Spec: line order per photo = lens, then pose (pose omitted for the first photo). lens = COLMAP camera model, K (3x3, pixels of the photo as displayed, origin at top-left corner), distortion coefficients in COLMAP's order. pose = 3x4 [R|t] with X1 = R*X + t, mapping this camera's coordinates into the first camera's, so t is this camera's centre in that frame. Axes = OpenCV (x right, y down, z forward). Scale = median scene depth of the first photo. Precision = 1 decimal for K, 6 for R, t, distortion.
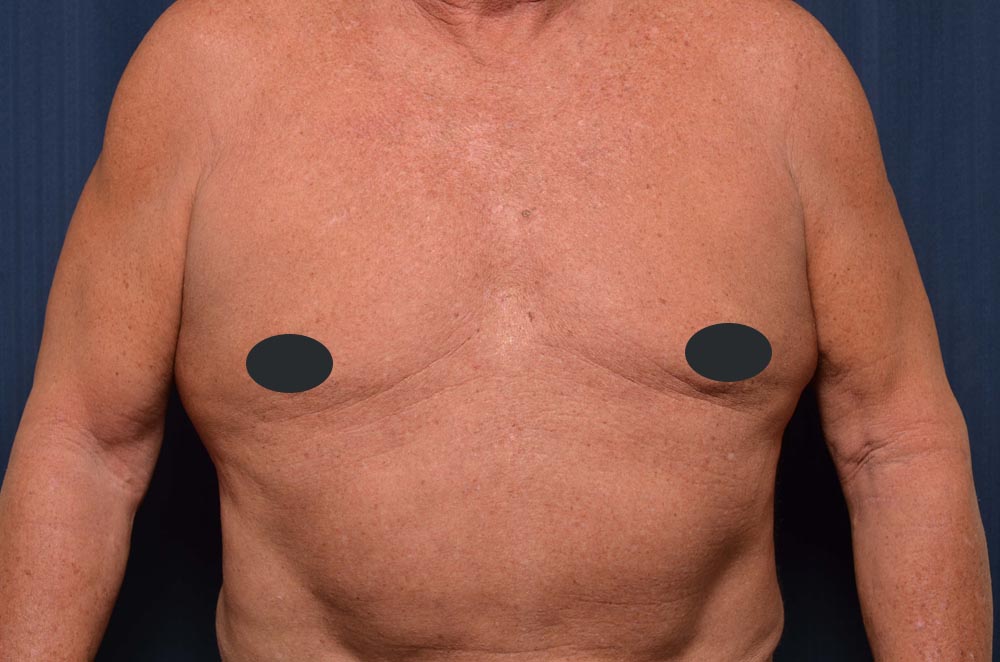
lens RADIAL K [[2456.9, 0, 500.0], [0, 2456.9, 331.0], [0, 0, 1]] dist [0.314467, -0.231215]
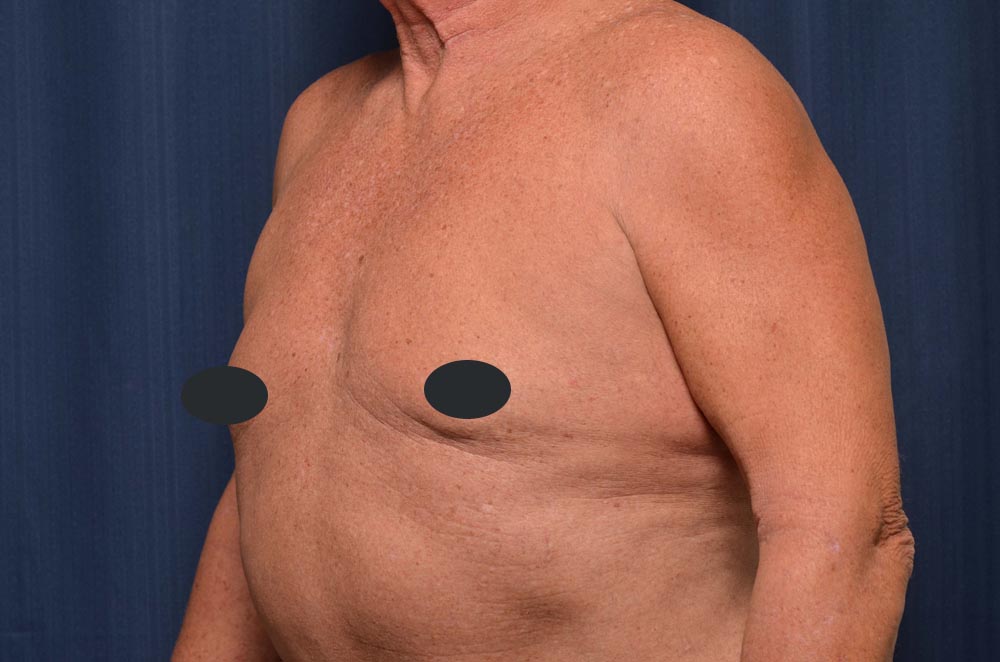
lens RADIAL K [[2456.9, 0, 500.0], [0, 2456.9, 331.0], [0, 0, 1]] dist [0.314467, -0.231215]
pose [[0.630233, -0.000913, -0.776406, 0.844740], [-0.050210, 0.997858, -0.041931, 0.022618], [0.774781, 0.065410, 0.628837, 0.413812]]
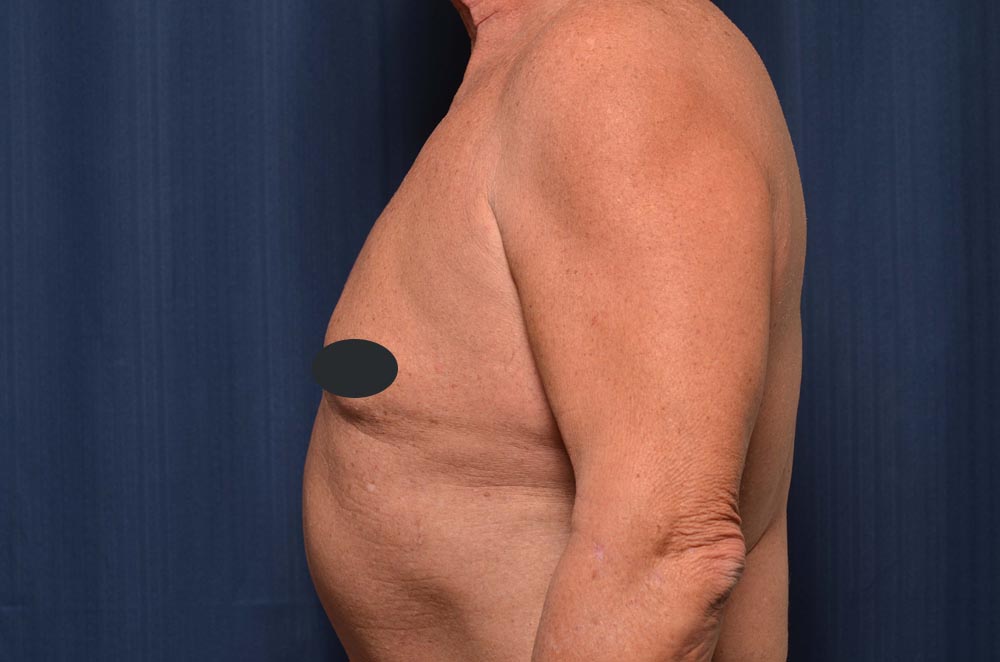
lens RADIAL K [[2456.9, 0, 500.0], [0, 2456.9, 331.0], [0, 0, 1]] dist [0.314467, -0.231215]
pose [[0.077880, 0.026775, -0.996603, 1.074086], [-0.096216, 0.995175, 0.019218, -0.034125], [0.992309, 0.094393, 0.080080, 0.985171]]
